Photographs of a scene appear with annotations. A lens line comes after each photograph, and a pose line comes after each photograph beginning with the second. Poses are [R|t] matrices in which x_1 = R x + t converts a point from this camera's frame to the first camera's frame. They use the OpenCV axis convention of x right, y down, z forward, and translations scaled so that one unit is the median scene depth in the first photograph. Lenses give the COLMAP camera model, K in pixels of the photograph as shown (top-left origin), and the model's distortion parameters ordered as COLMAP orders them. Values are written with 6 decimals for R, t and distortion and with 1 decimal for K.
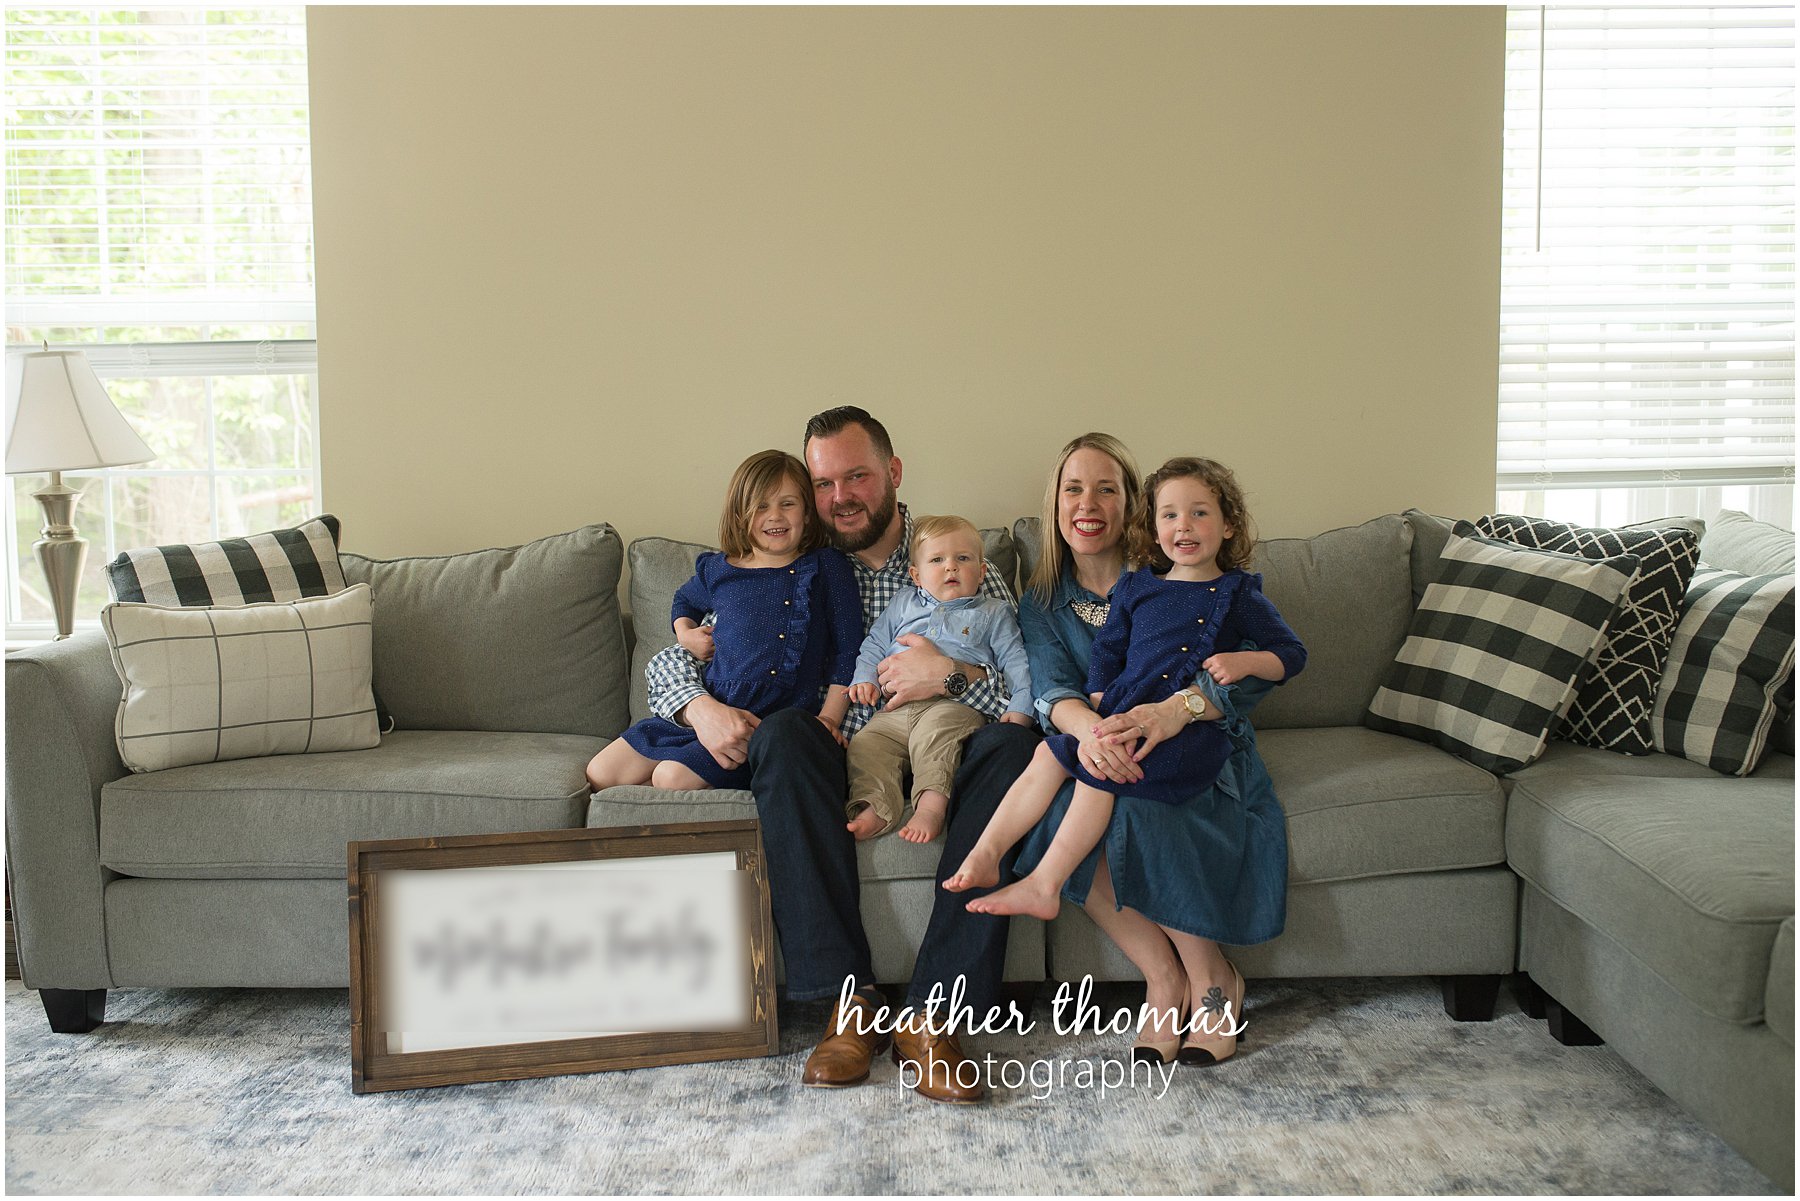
lens RADIAL K [[1702.5, 0, 900.0], [0, 1702.5, 600.5], [0, 0, 1]] dist [0.002355, -0.017812]
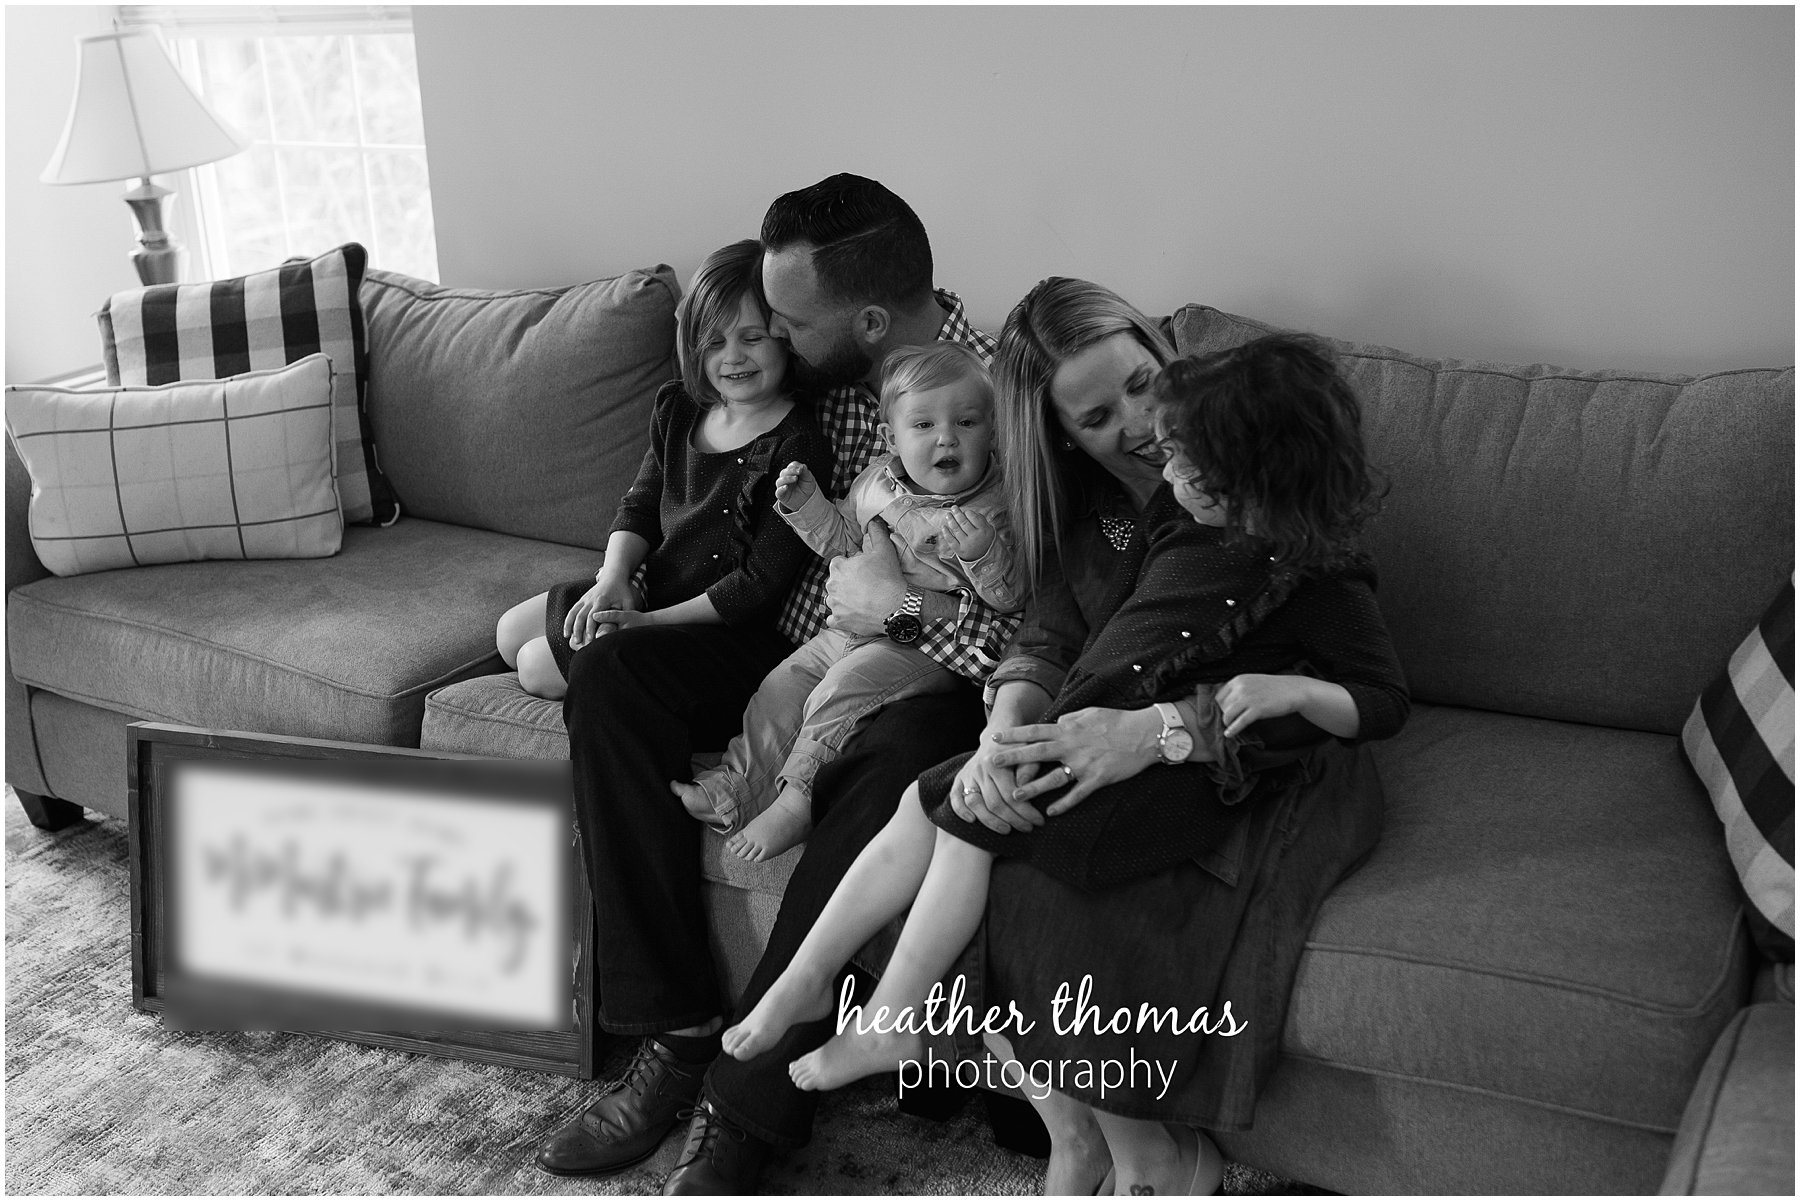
lens RADIAL K [[1702.5, 0, 900.0], [0, 1702.5, 600.5], [0, 0, 1]] dist [0.002355, -0.017812]
pose [[0.855407, 0.170879, -0.488958, 0.359263], [-0.009980, 0.949275, 0.314289, -0.165687], [0.517861, -0.263965, 0.813722, 0.476374]]
